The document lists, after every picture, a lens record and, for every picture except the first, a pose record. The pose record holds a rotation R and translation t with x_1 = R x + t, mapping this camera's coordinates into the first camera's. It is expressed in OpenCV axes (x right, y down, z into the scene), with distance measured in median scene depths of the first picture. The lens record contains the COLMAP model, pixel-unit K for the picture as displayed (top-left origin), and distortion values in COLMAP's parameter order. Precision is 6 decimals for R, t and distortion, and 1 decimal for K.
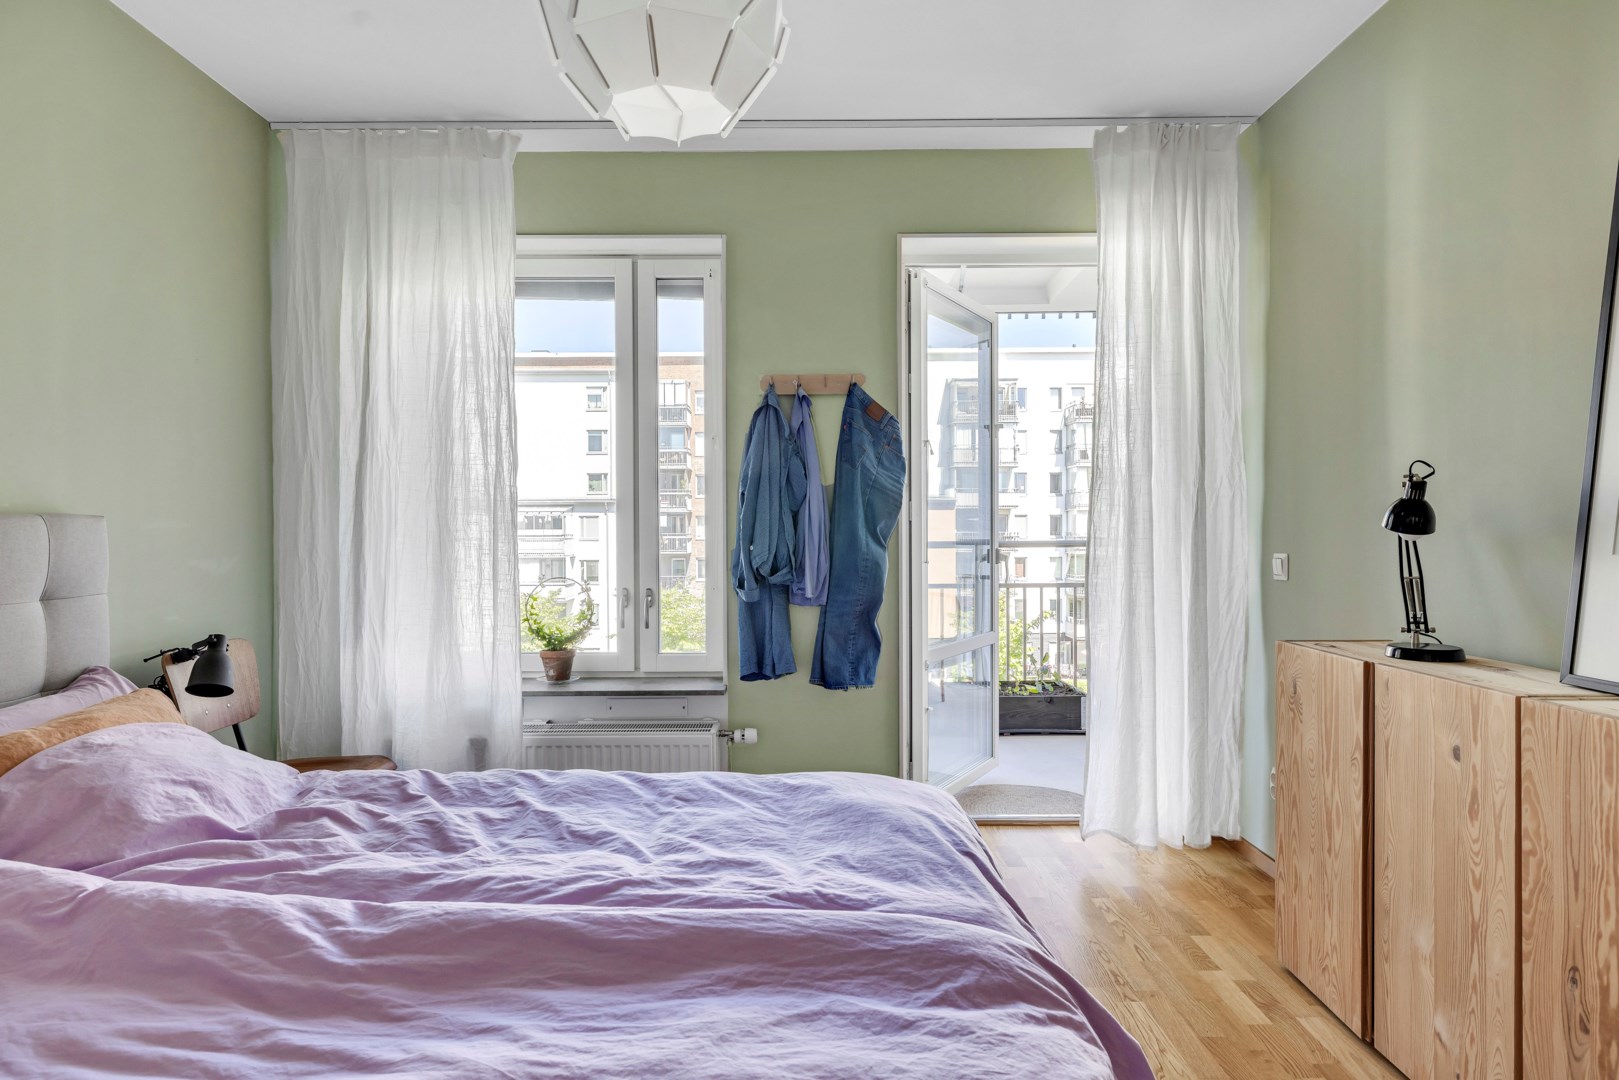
lens RADIAL K [[918.6, 0, 805.6], [0, 918.6, 541.4], [0, 0, 1]] dist [0.003530, 0.000380]
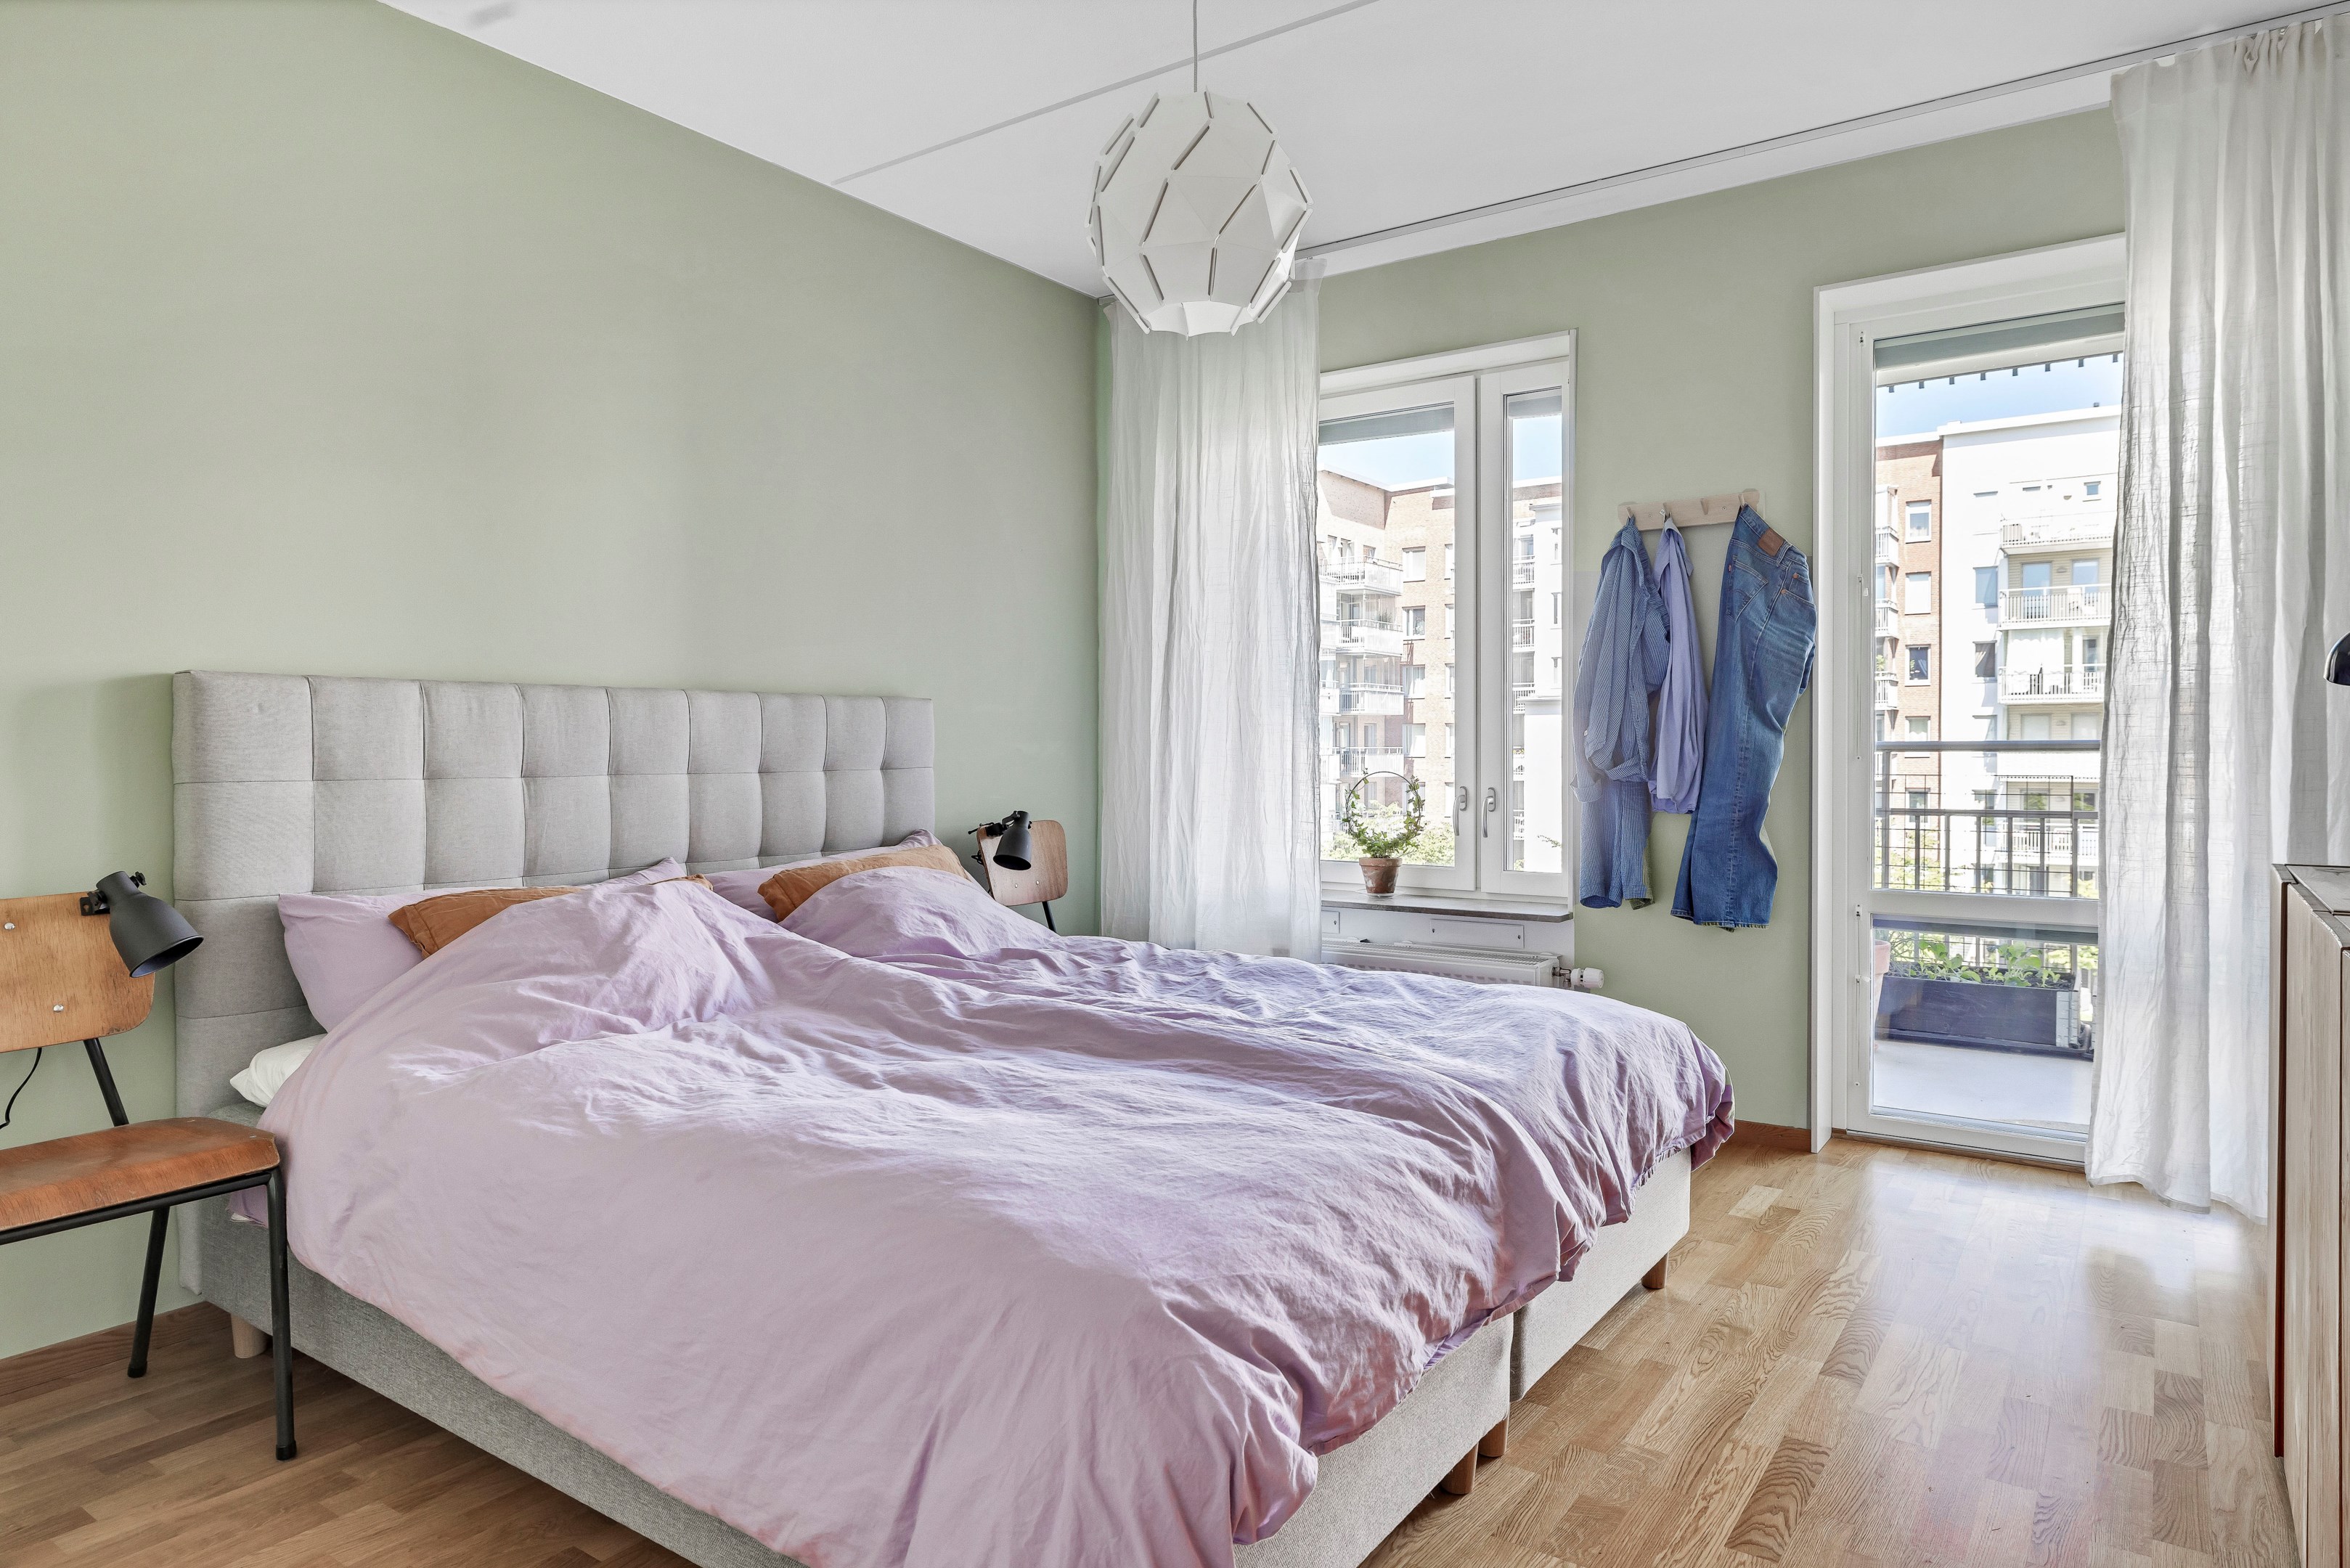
lens RADIAL K [[1421.3, 0, 1163.3], [0, 1421.3, 773.9], [0, 0, 1]] dist [-0.002389, -0.000523]
pose [[0.813750, 0.012546, -0.581080, 0.358762], [-0.007073, 0.999907, 0.011683, 0.031171], [0.581172, -0.005397, 0.813763, -0.189032]]
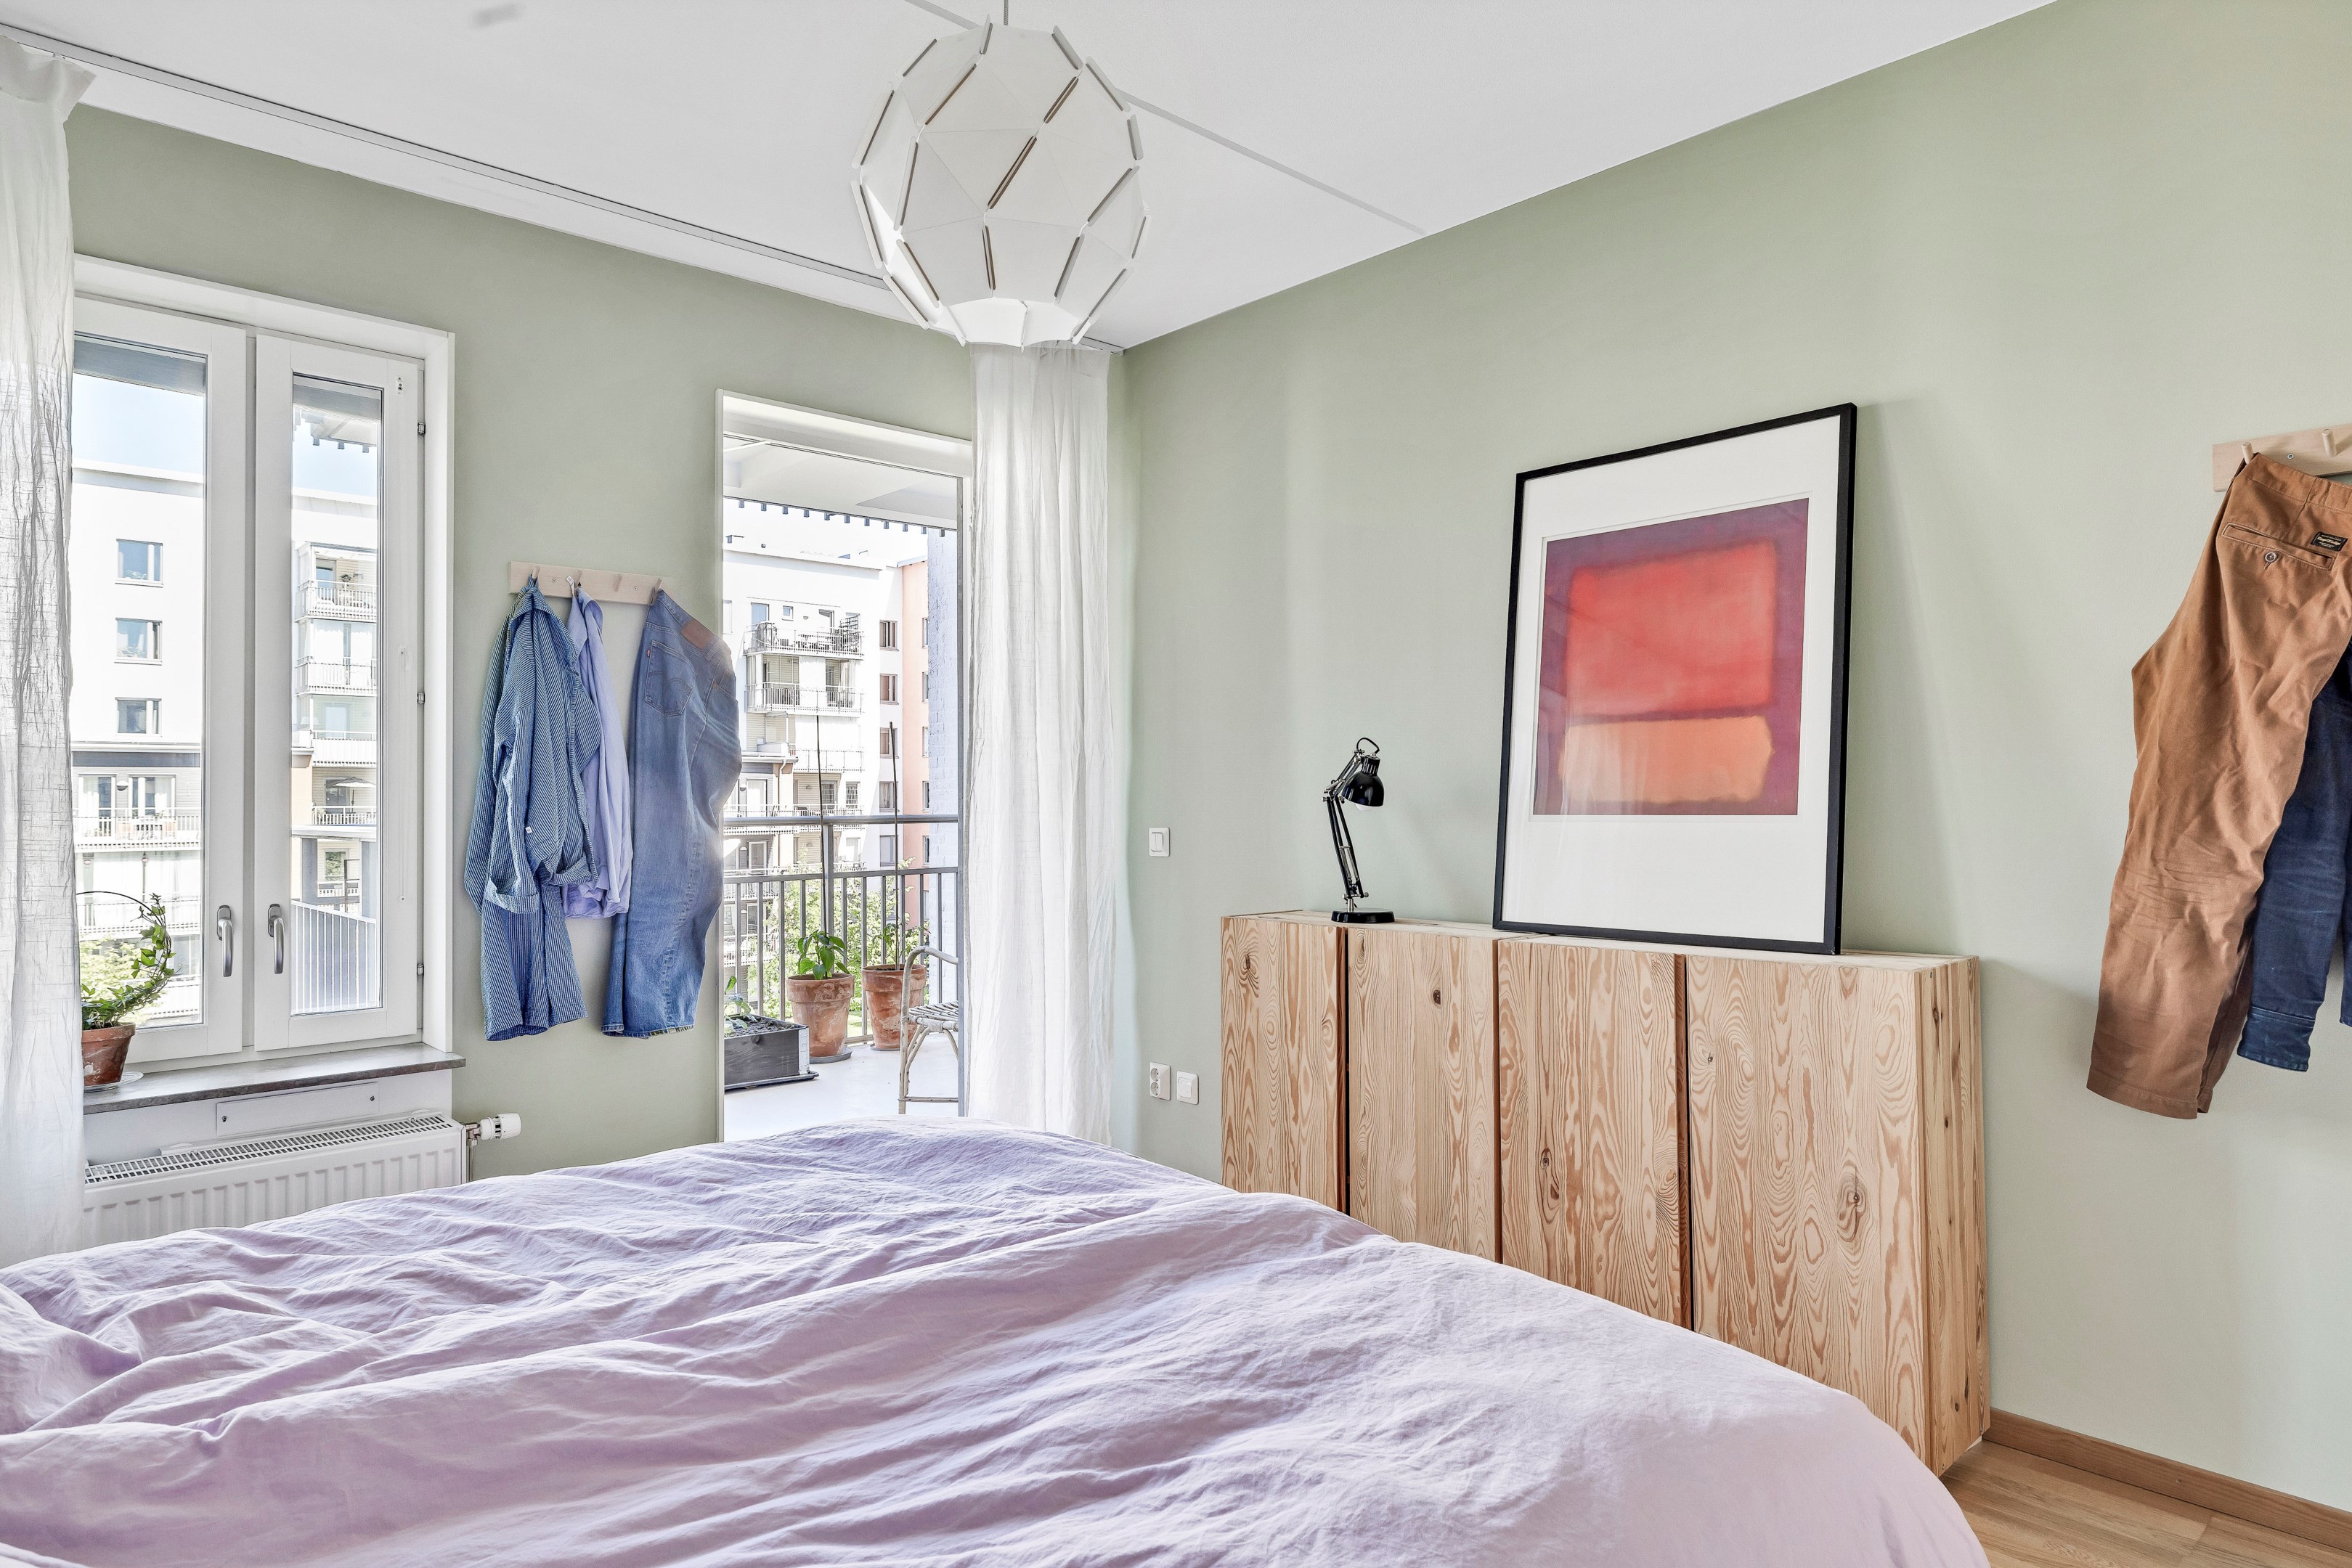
lens RADIAL K [[1370.2, 0, 1176.0], [0, 1370.2, 784.0], [0, 0, 1]] dist [0.004538, -0.000417]
pose [[0.732904, 0.008823, 0.680275, -0.393345], [0.008905, 0.999706, -0.022560, 0.000416], [-0.680274, 0.022592, 0.732610, -0.018979]]
